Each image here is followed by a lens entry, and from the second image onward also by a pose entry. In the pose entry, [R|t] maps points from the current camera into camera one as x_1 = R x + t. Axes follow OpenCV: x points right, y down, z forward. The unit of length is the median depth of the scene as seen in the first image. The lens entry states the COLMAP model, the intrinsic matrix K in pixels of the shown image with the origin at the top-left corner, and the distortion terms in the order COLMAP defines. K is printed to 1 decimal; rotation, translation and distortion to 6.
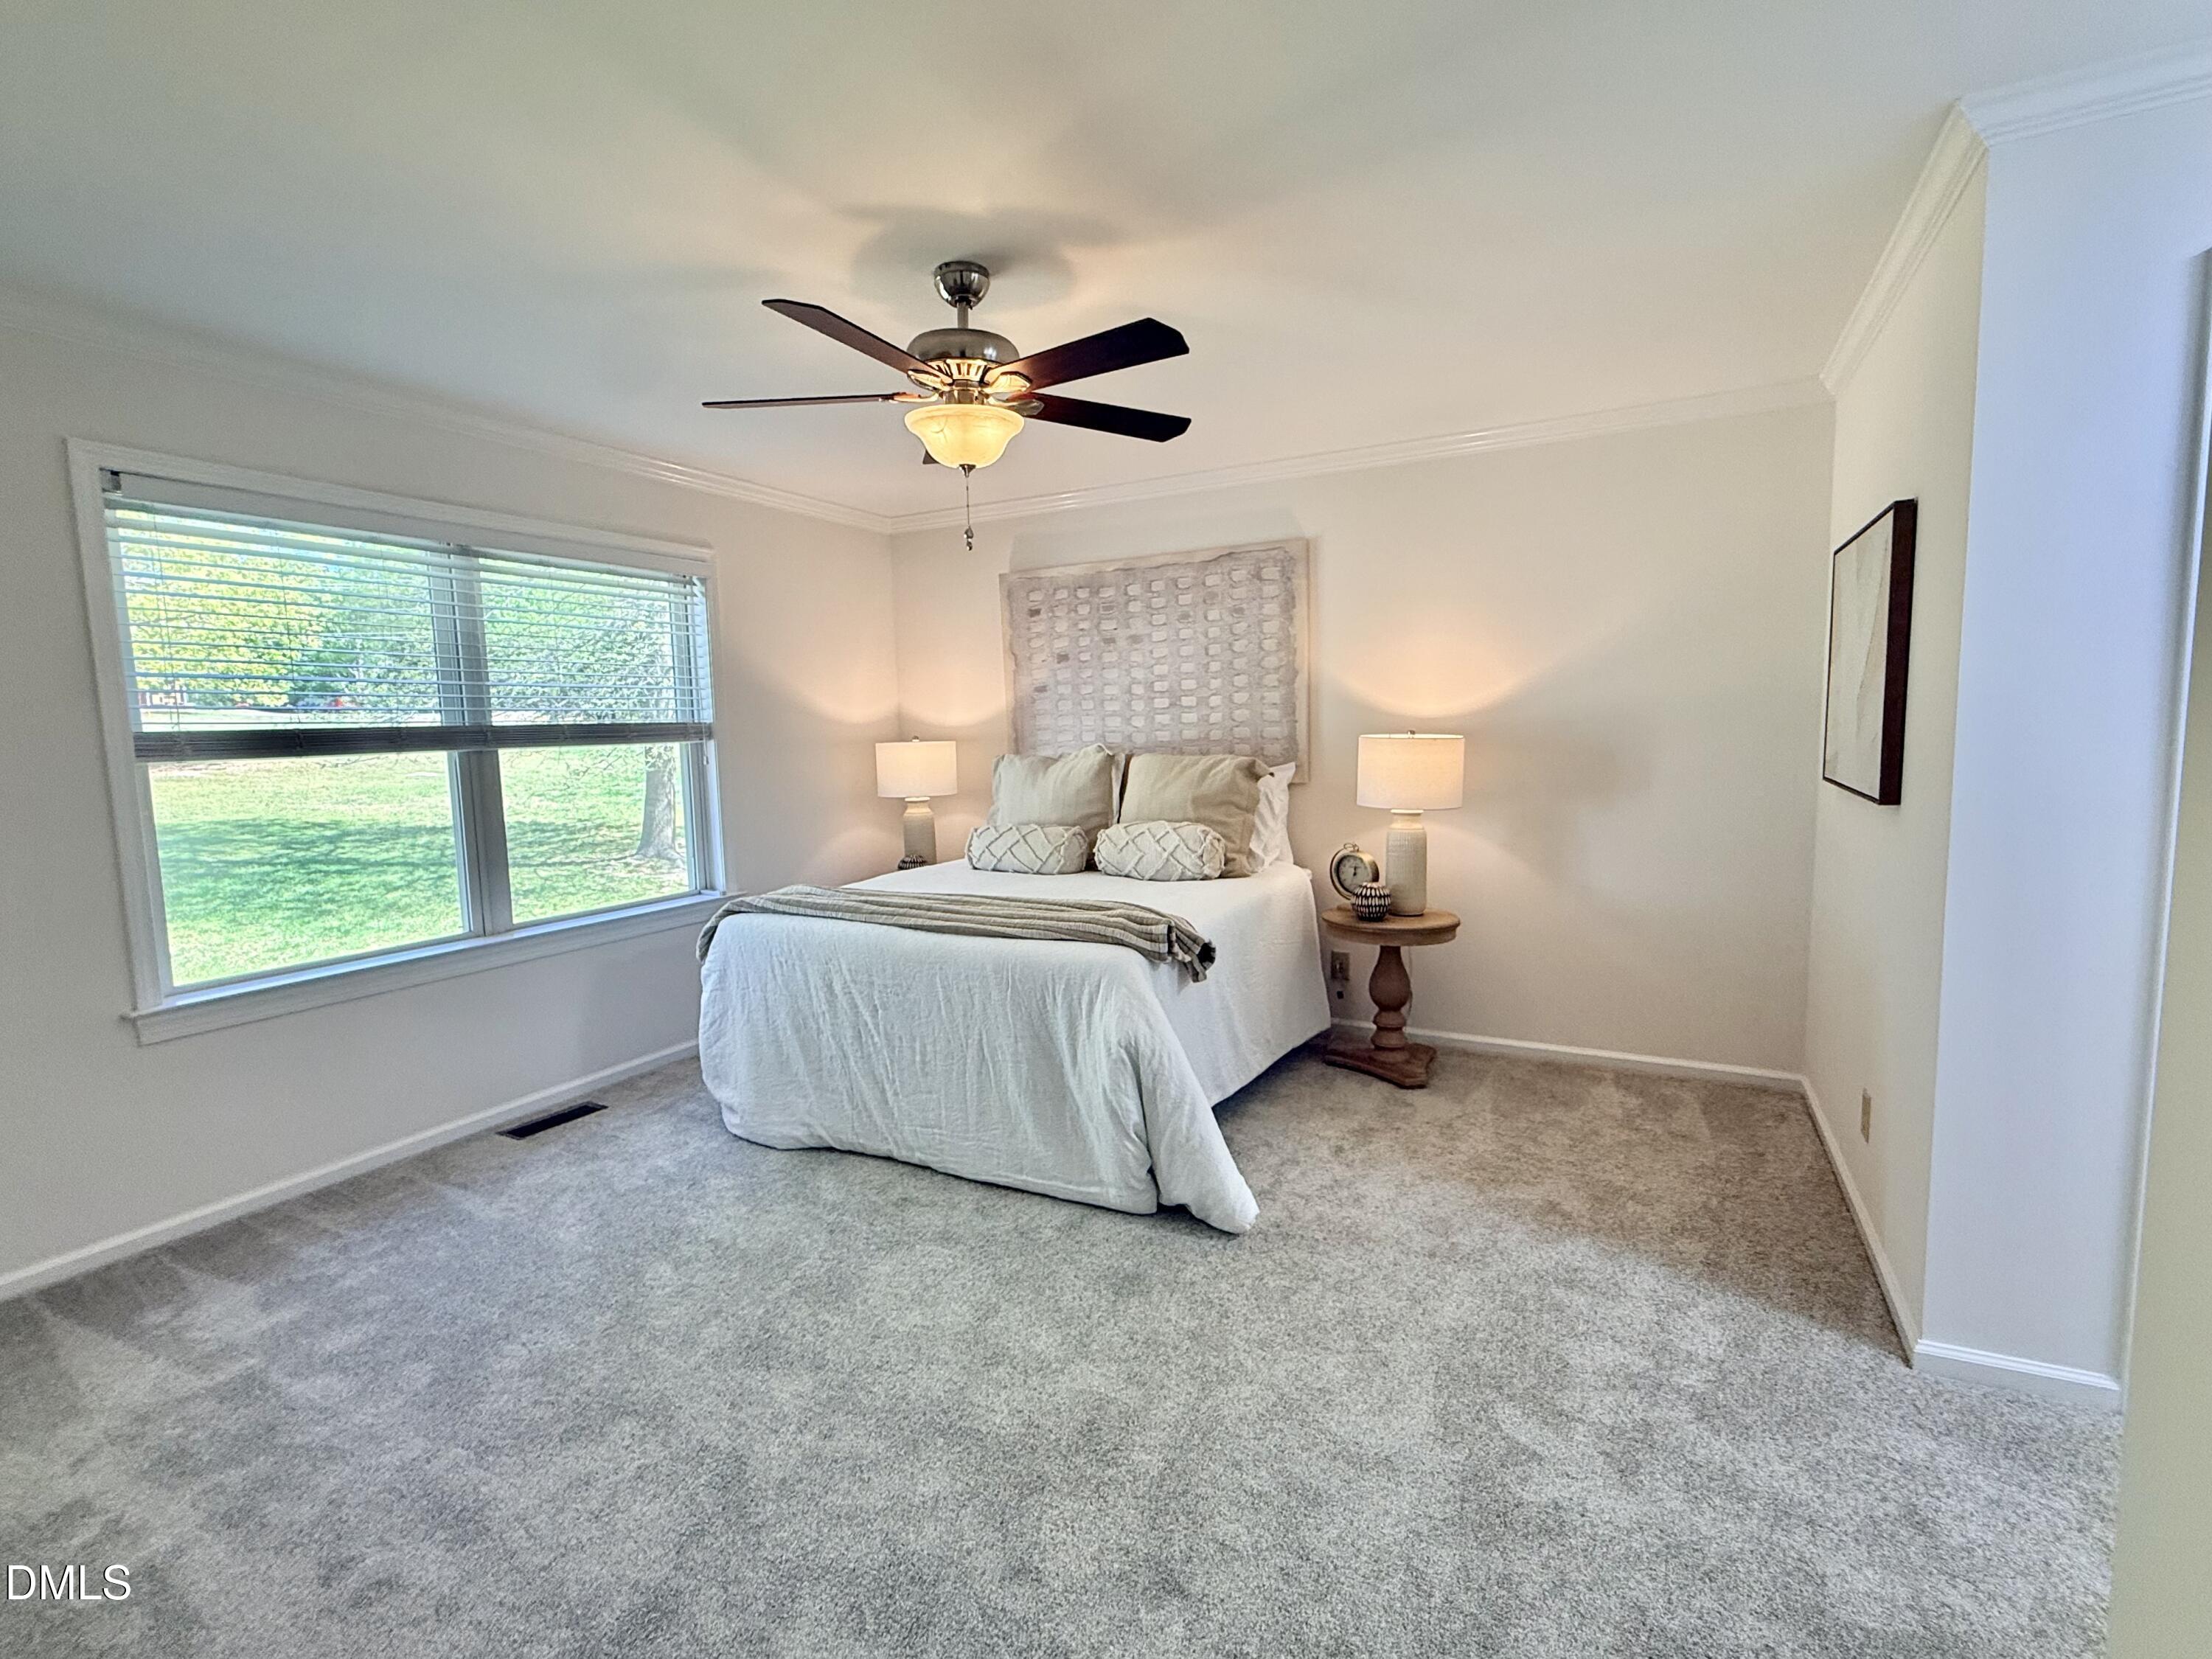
lens RADIAL K [[1025.7, 0, 1101.1], [0, 1025.7, 828.2], [0, 0, 1]] dist [0.001518, -0.000103]
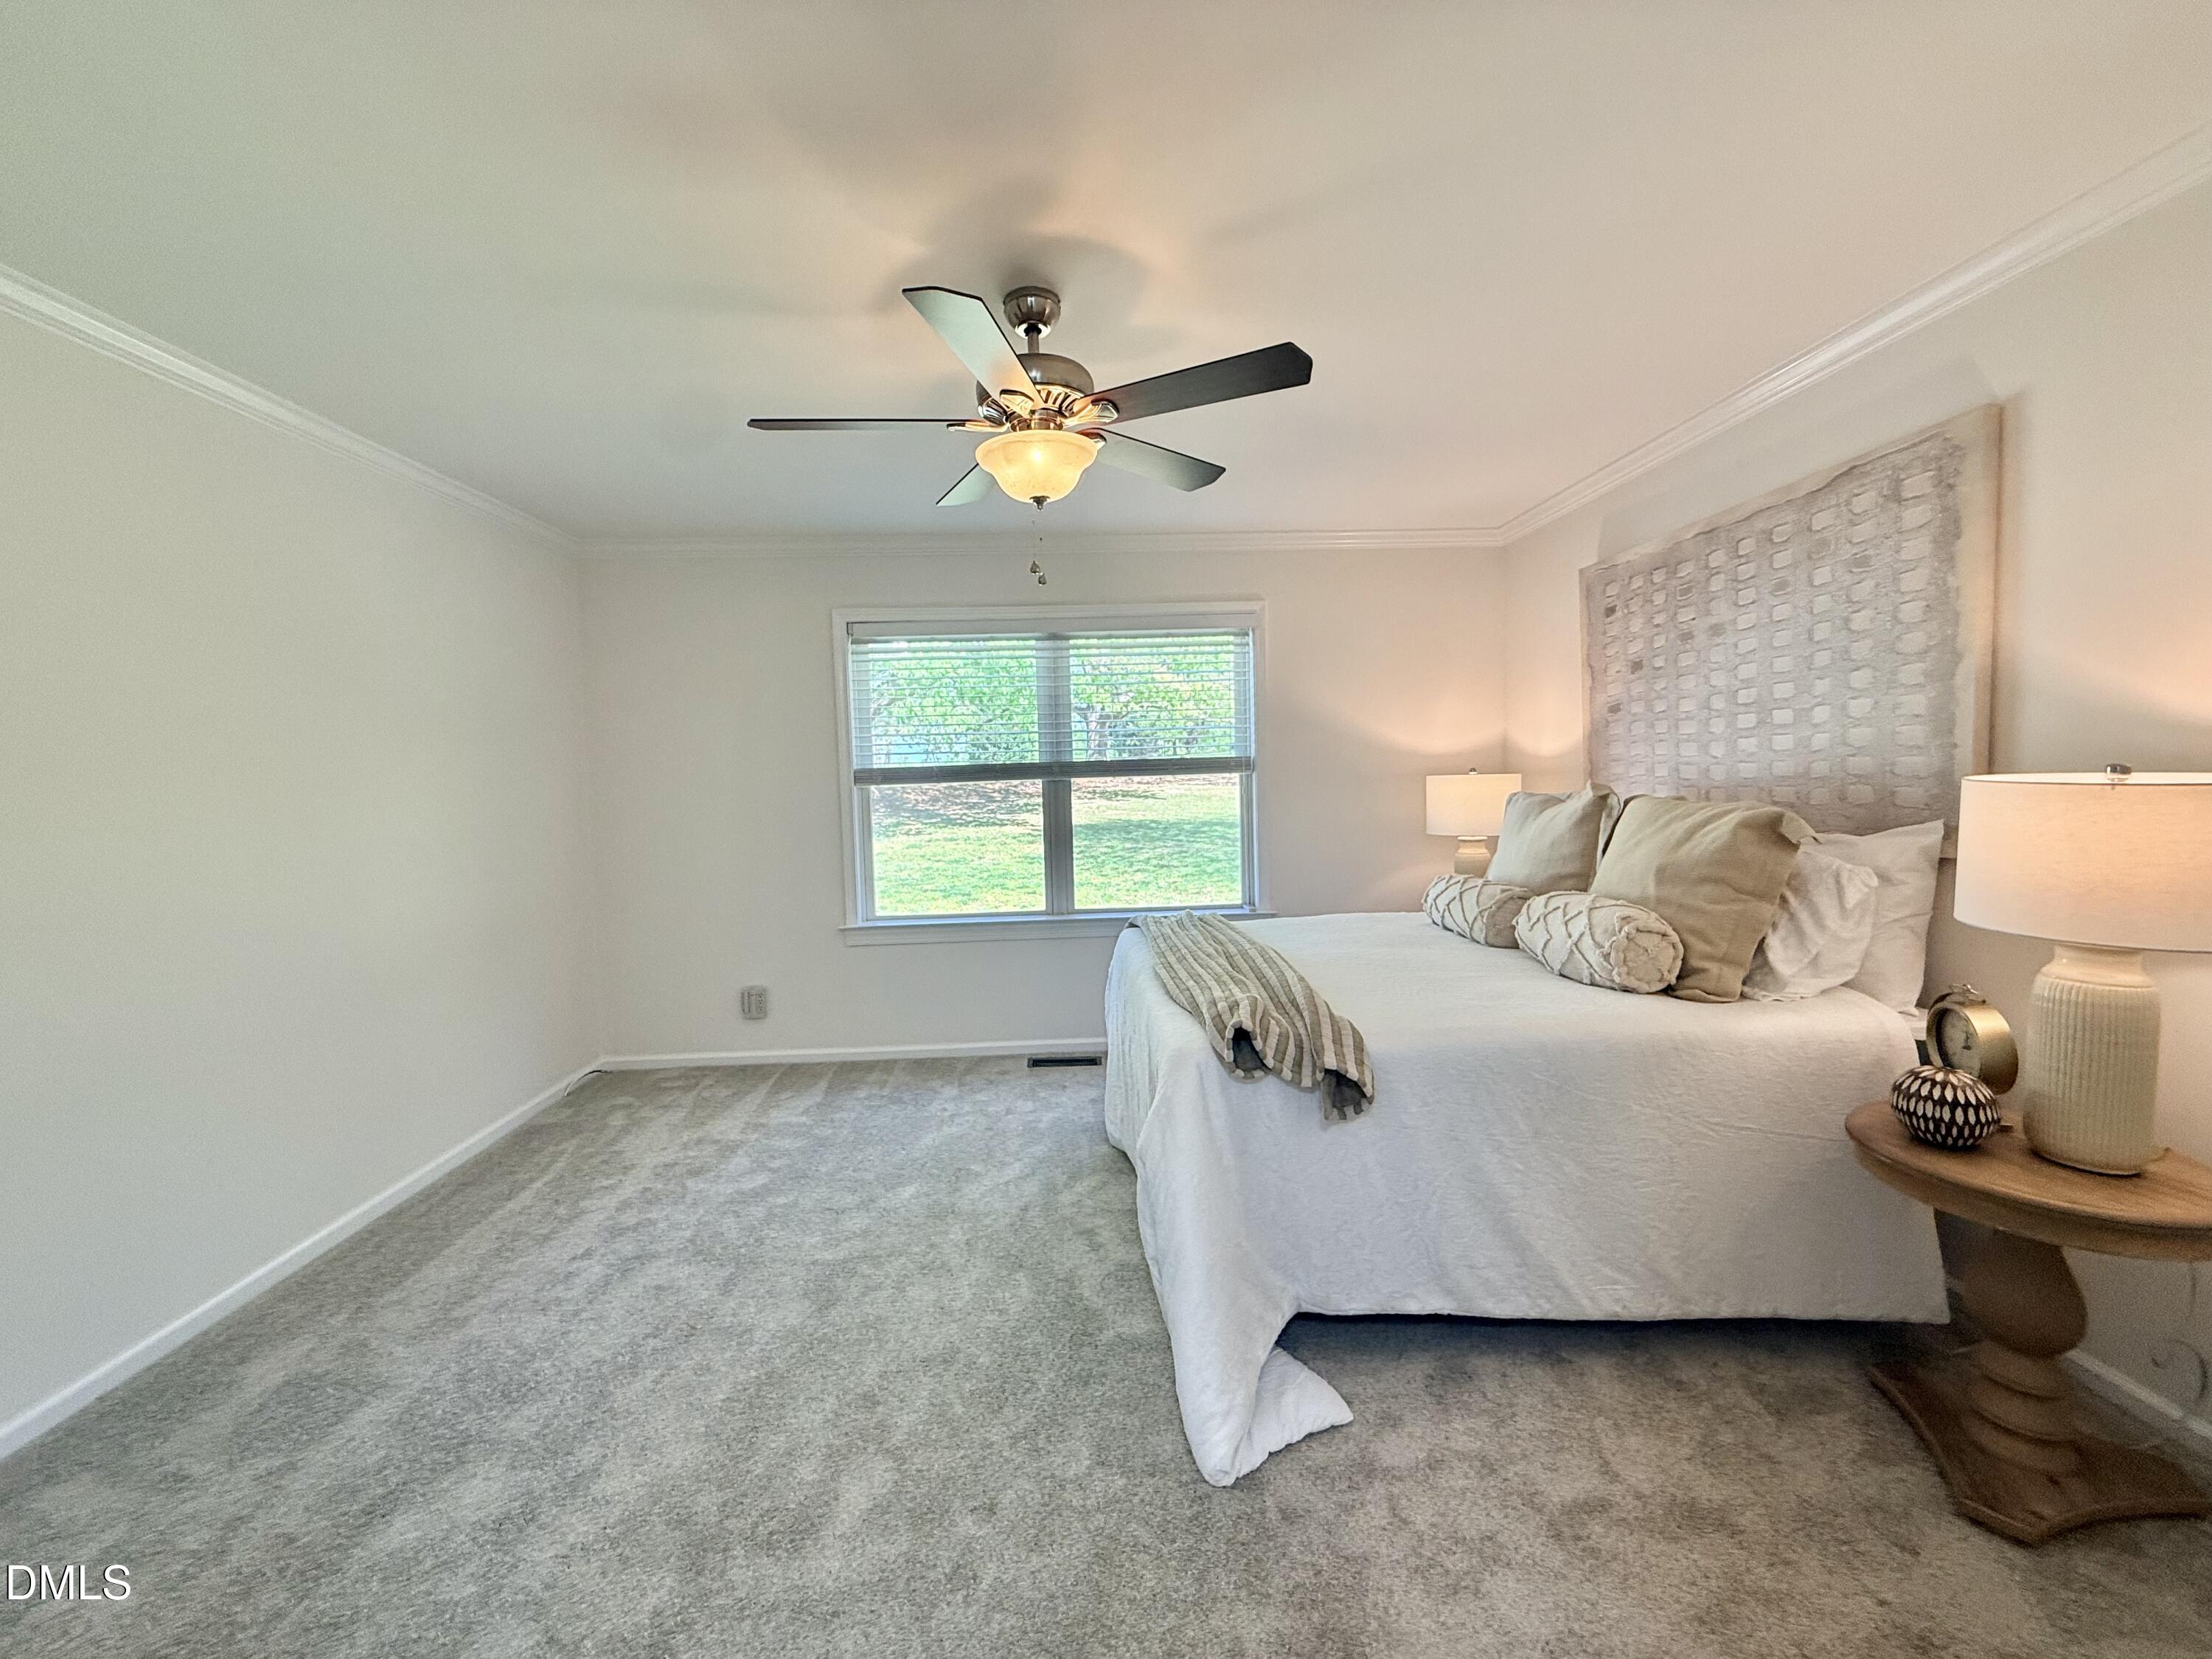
lens RADIAL K [[876.8, 0, 1094.0], [0, 876.8, 827.6], [0, 0, 1]] dist [0.001589, 0.000111]
pose [[0.508984, 0.061424, -0.858581, 0.364387], [-0.070859, 0.997055, 0.029323, -0.042382], [0.857854, 0.045913, 0.511838, 0.372439]]
